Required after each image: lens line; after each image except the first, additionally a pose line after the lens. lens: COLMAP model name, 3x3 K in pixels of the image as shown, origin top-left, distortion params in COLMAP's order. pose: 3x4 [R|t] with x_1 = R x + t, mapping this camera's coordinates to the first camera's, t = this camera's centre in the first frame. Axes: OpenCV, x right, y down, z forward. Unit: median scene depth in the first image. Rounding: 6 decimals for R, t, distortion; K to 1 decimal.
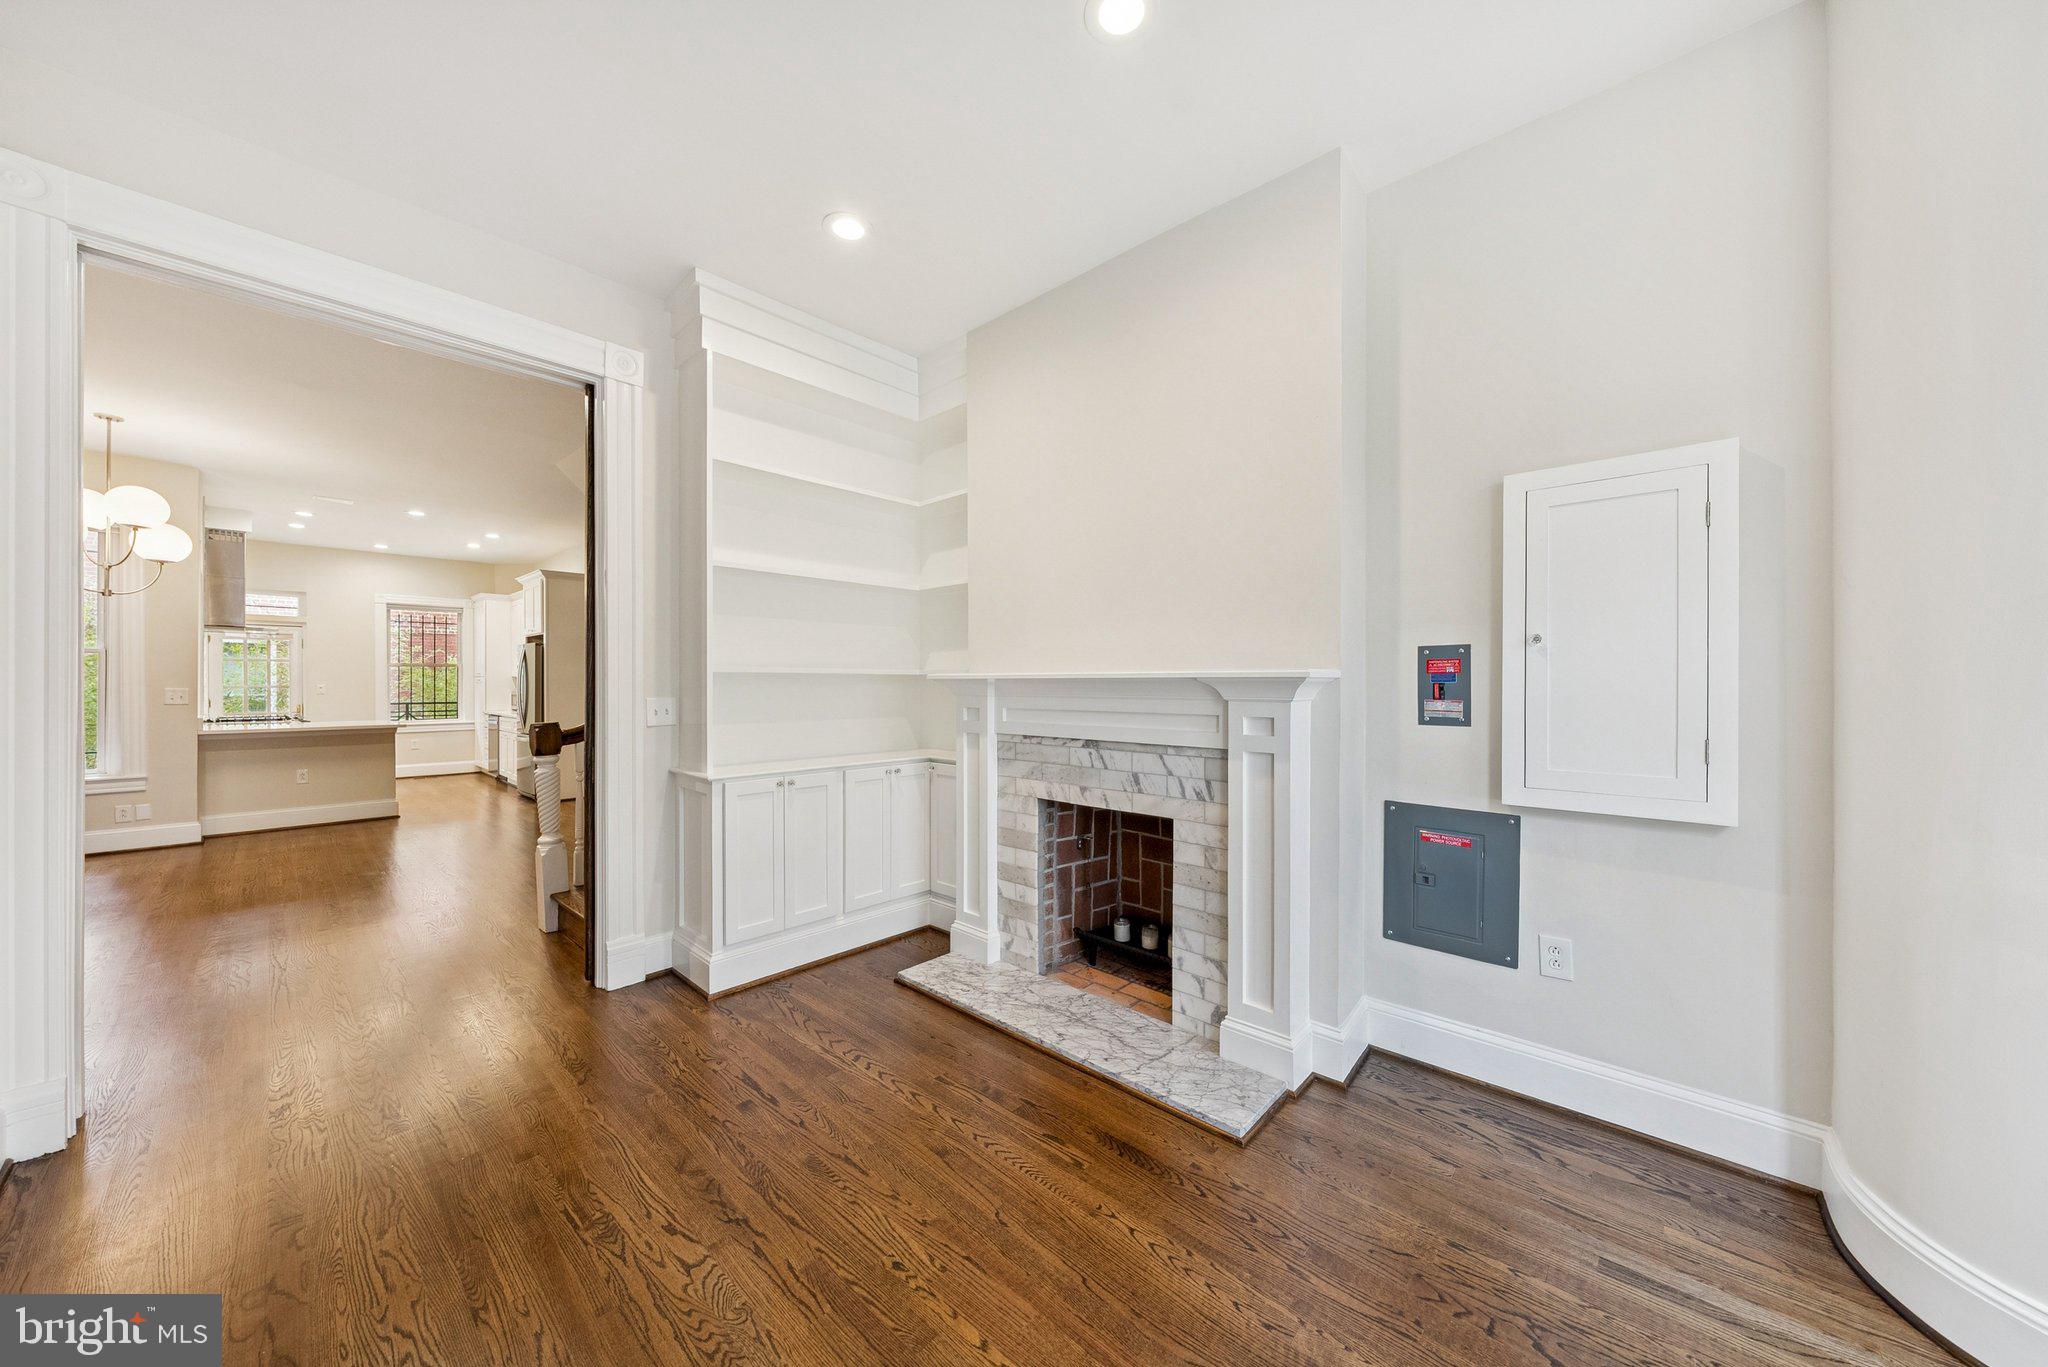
lens RADIAL K [[699.0, 0, 1014.0], [0, 699.0, 683.9], [0, 0, 1]] dist [-0.003755, 0.000121]
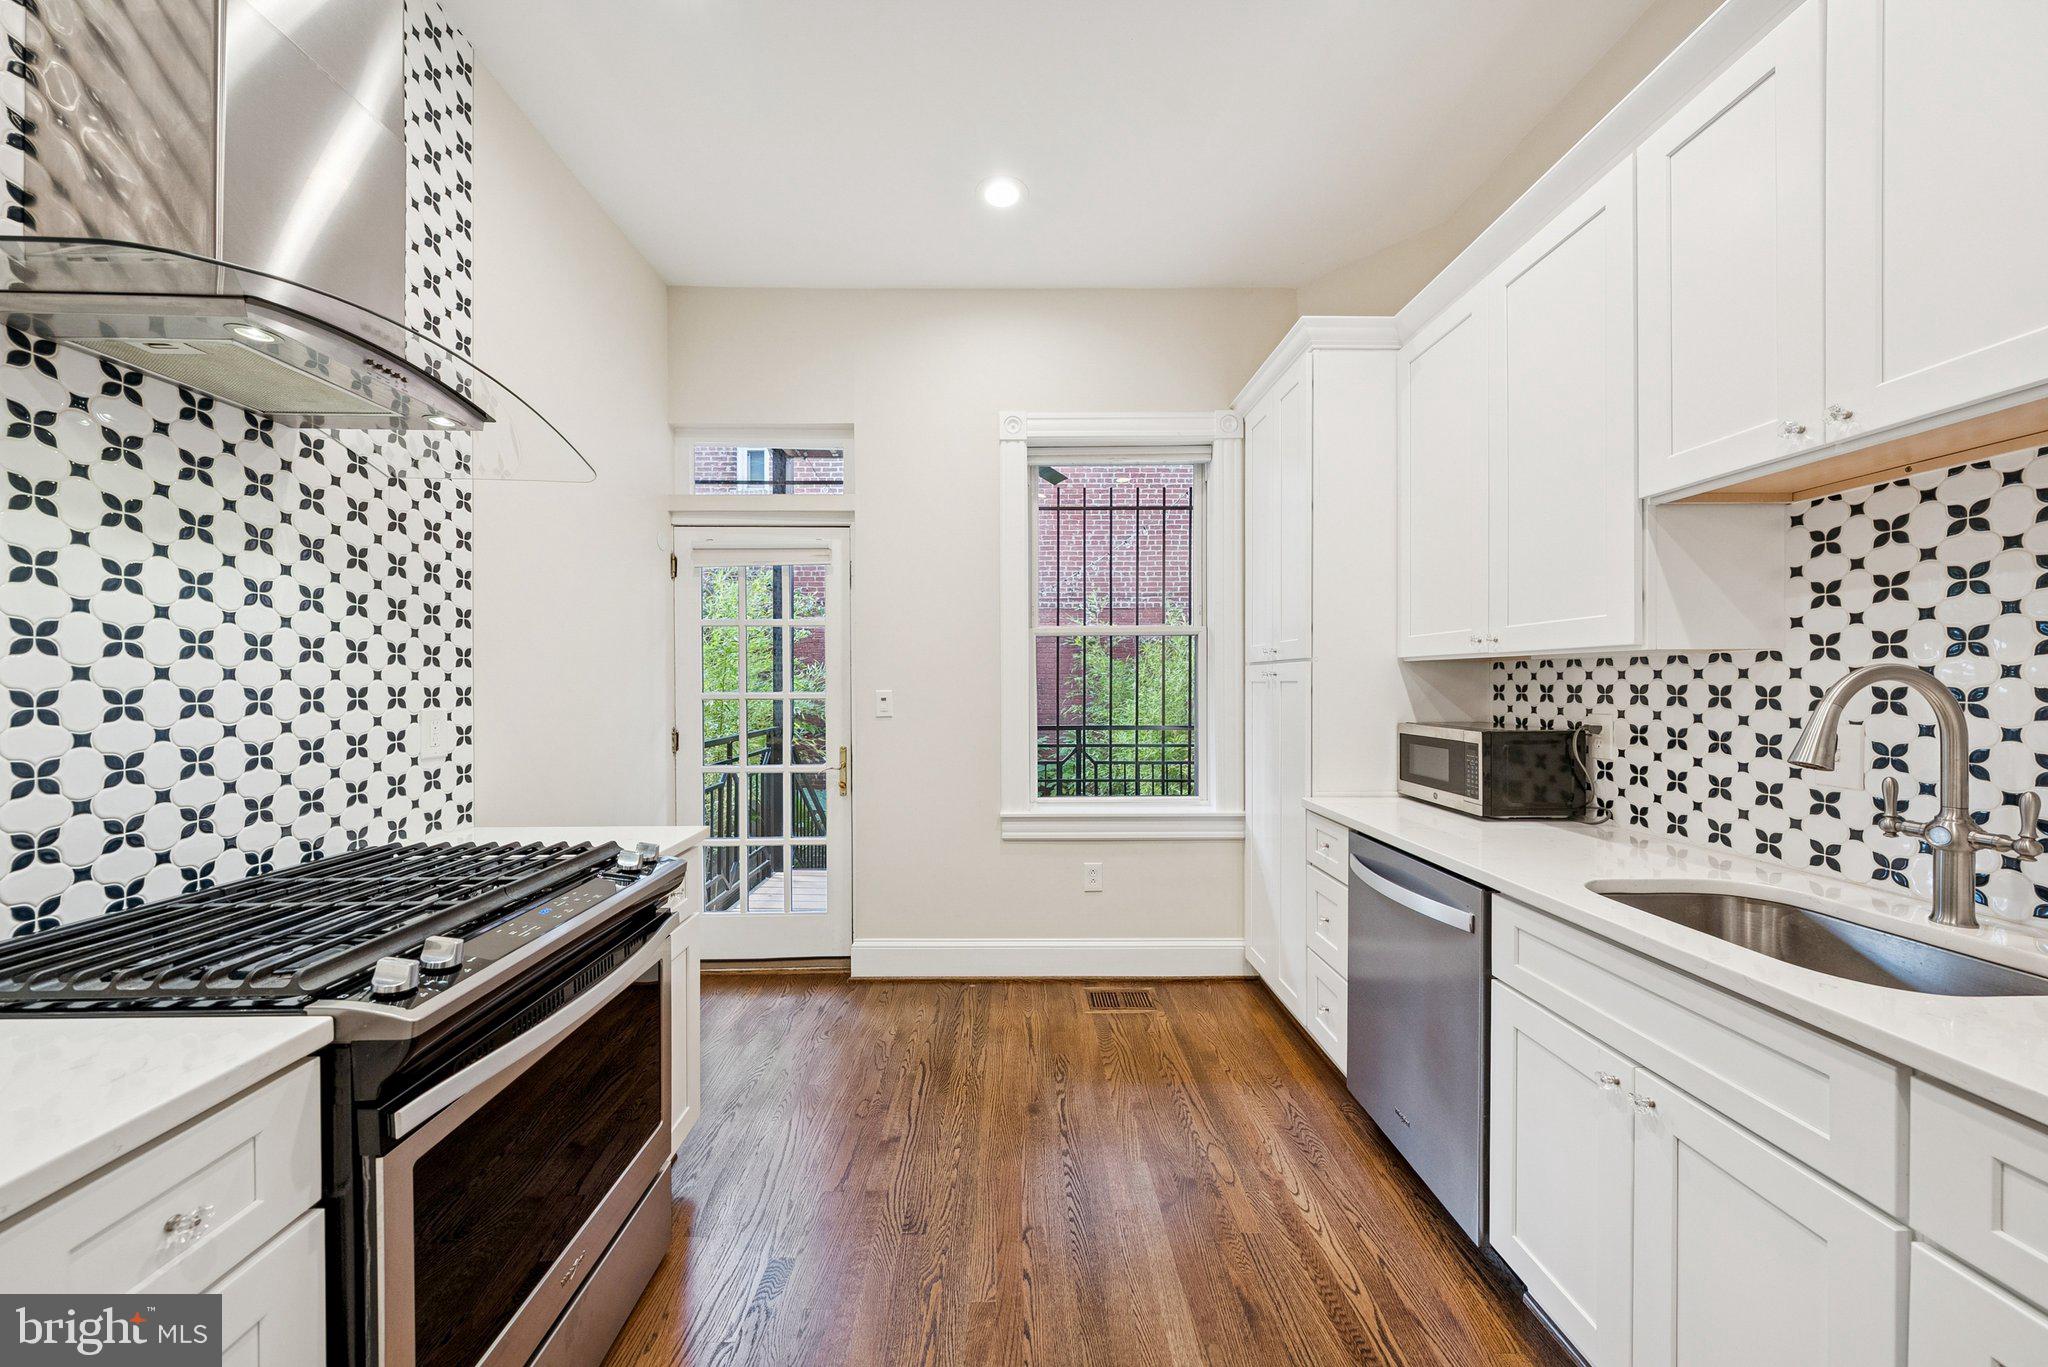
lens RADIAL K [[699.0, 0, 1014.0], [0, 699.0, 683.9], [0, 0, 1]] dist [-0.003755, 0.000121]
pose [[0.686669, 0.001113, -0.726969, -2.199294], [0.001110, 0.999996, 0.002579, -0.007448], [0.726969, -0.002578, 0.686666, 2.548619]]
